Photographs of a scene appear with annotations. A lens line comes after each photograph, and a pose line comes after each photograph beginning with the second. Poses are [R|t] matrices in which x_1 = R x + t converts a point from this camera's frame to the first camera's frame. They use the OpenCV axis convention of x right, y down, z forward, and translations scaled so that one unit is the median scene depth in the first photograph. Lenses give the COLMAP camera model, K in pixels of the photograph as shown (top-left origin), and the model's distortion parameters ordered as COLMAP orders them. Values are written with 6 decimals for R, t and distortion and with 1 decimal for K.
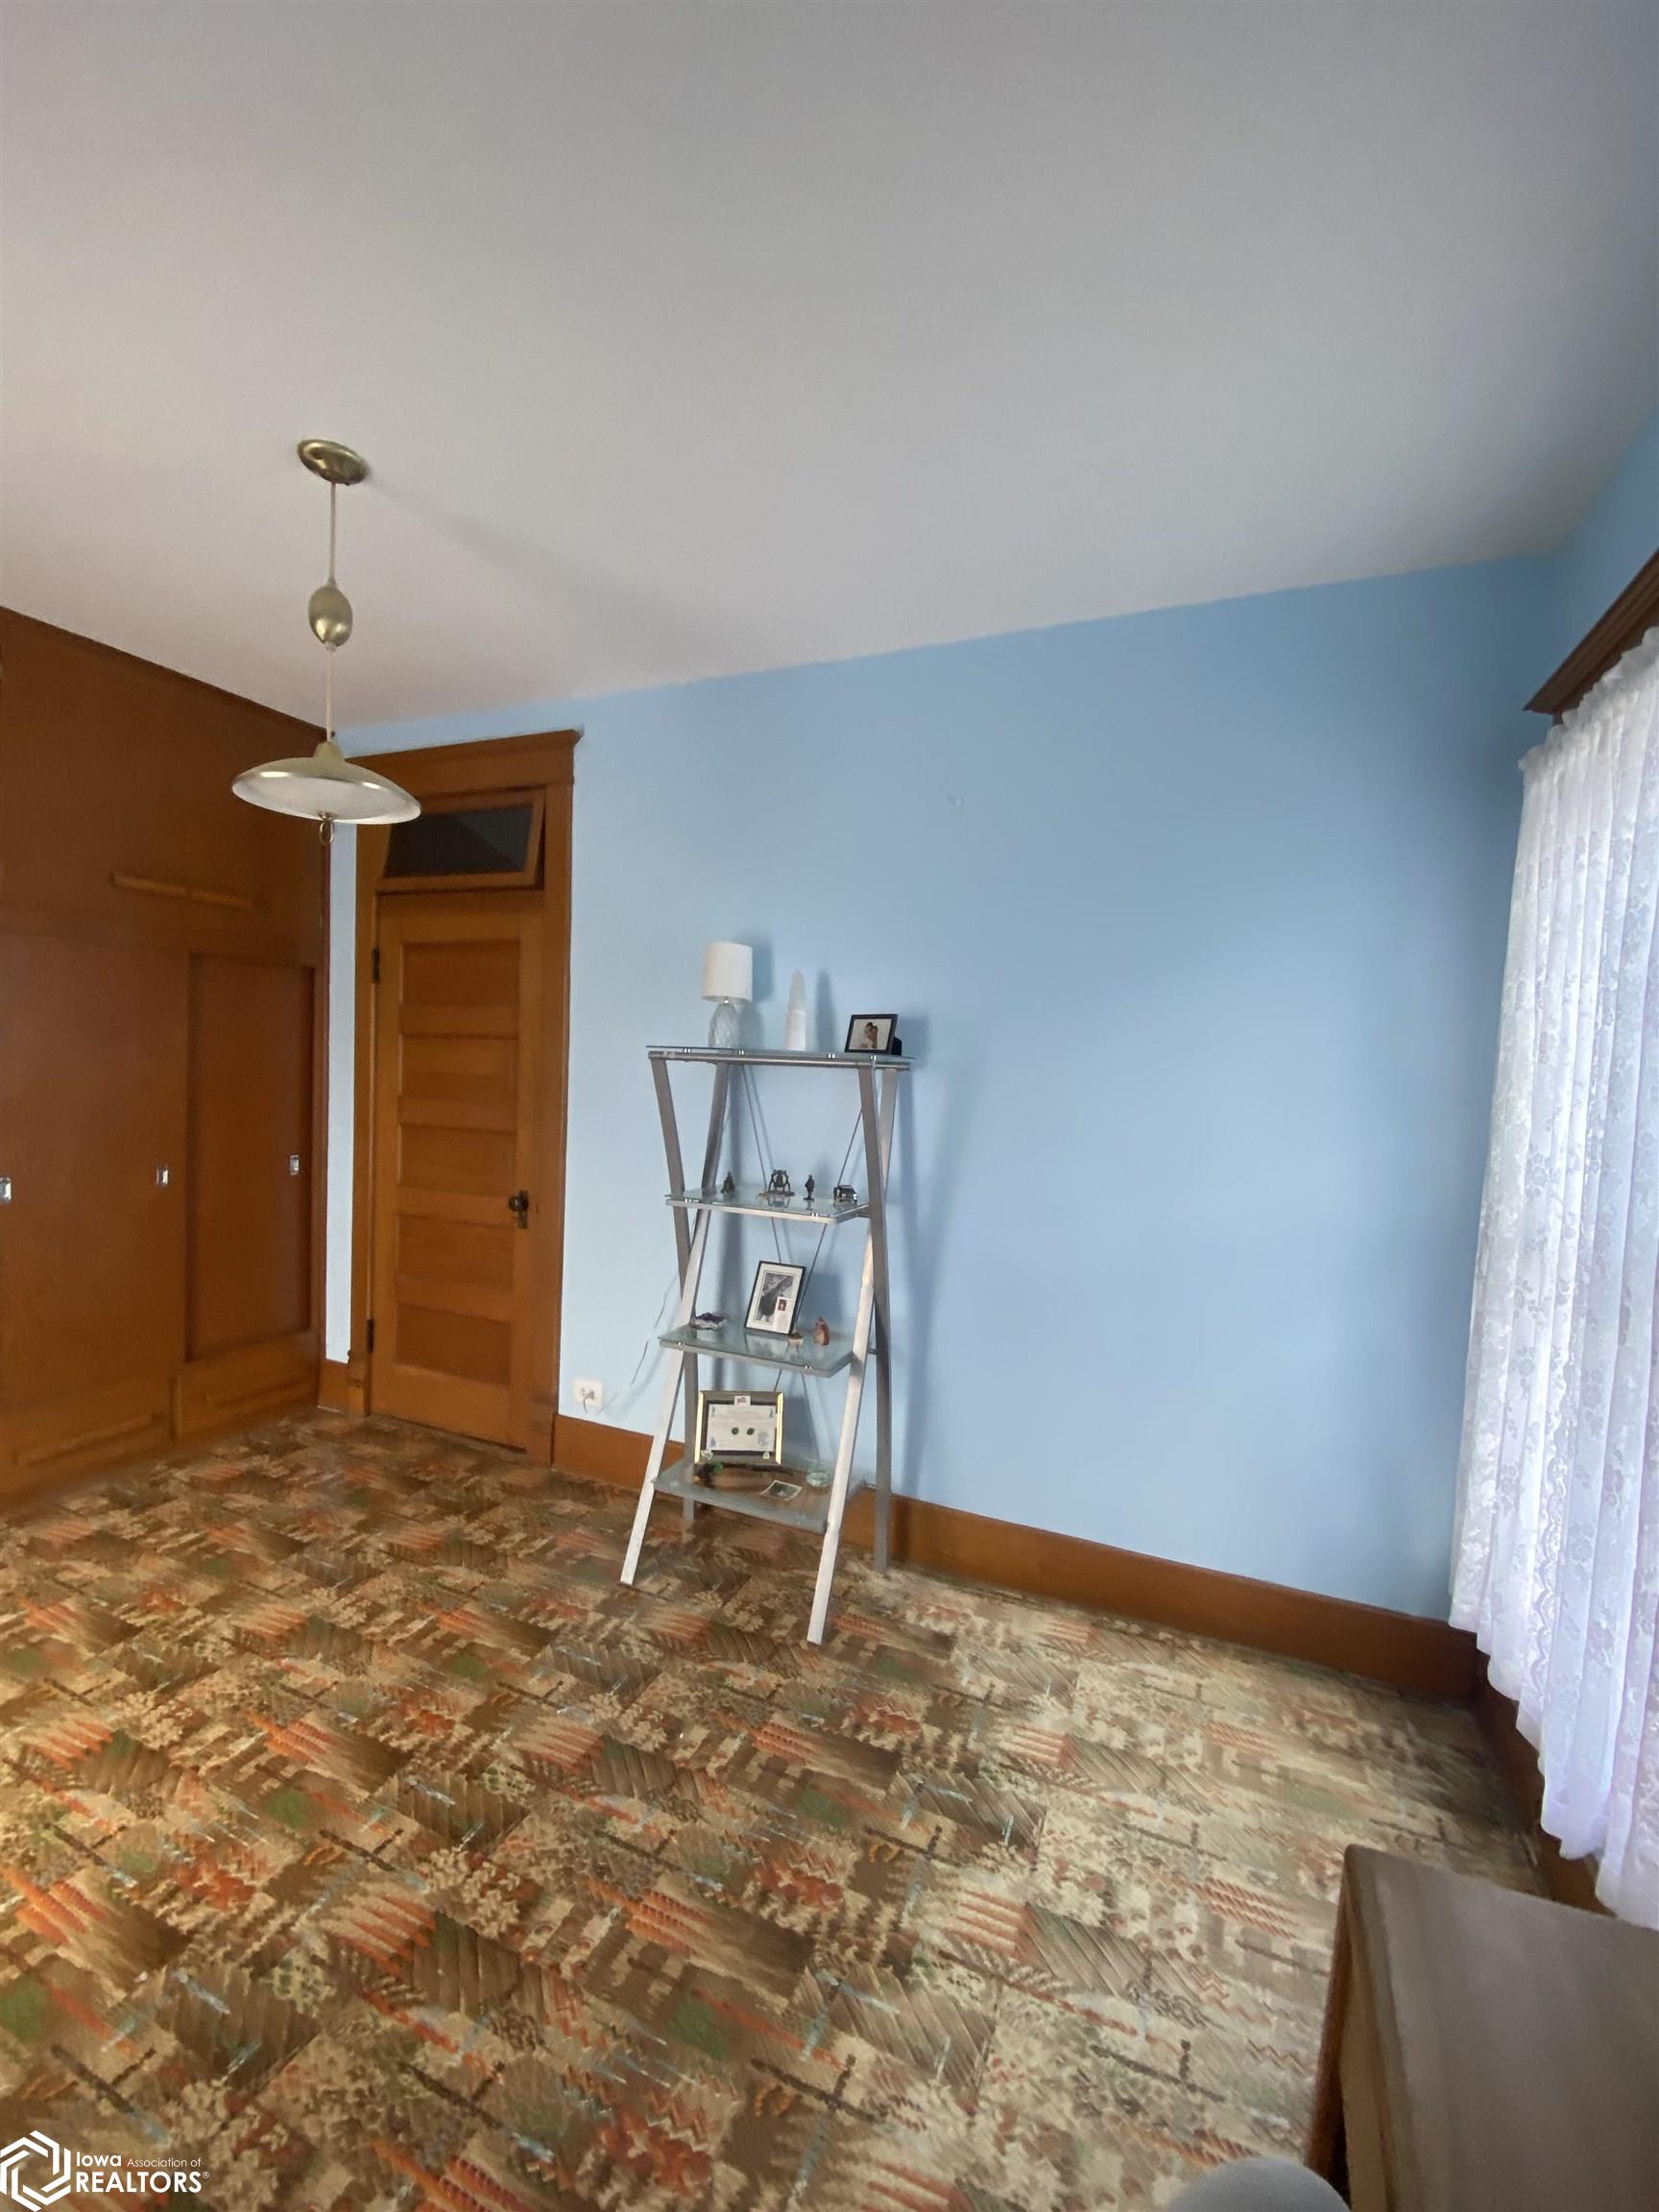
lens RADIAL K [[888.9, 0, 828.6], [0, 888.9, 1103.7], [0, 0, 1]] dist [0.003071, -0.014915]
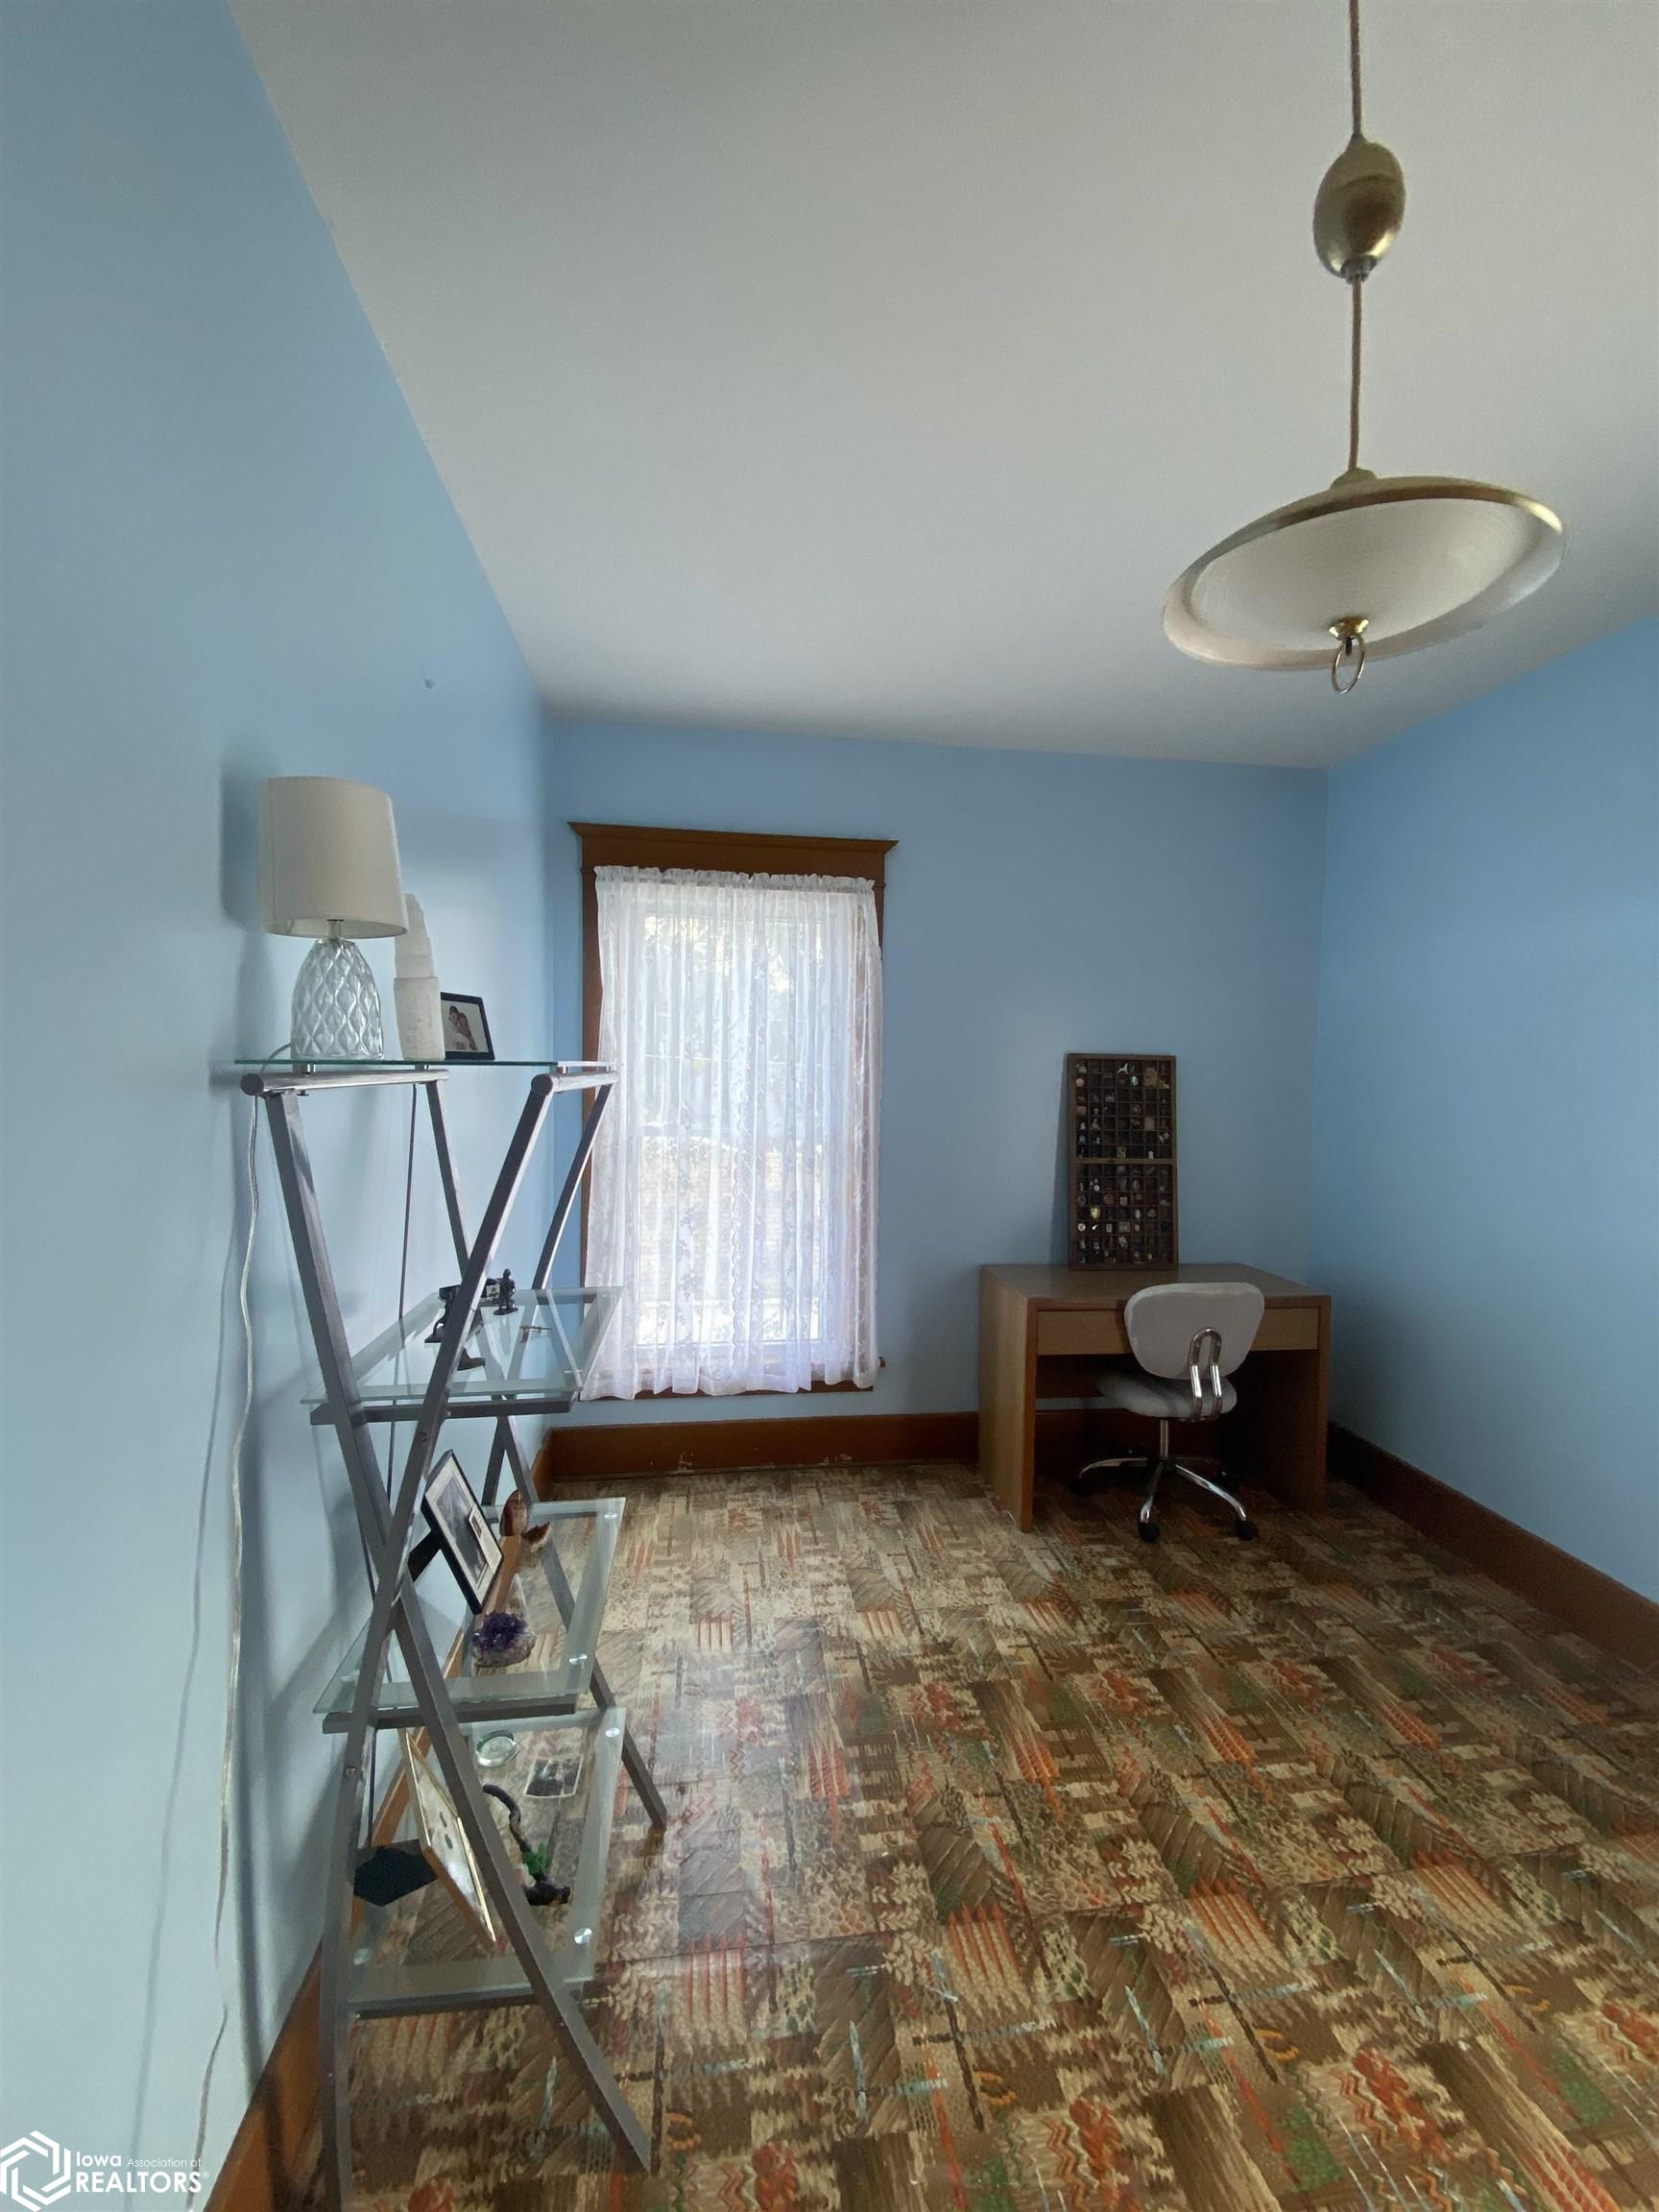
lens RADIAL K [[888.9, 0, 828.6], [0, 888.9, 1103.7], [0, 0, 1]] dist [0.003071, -0.014915]
pose [[-0.508429, -0.084041, 0.856993, -1.014674], [0.000842, 0.995177, 0.098092, -0.141192], [-0.861103, 0.050595, -0.505906, 1.784146]]
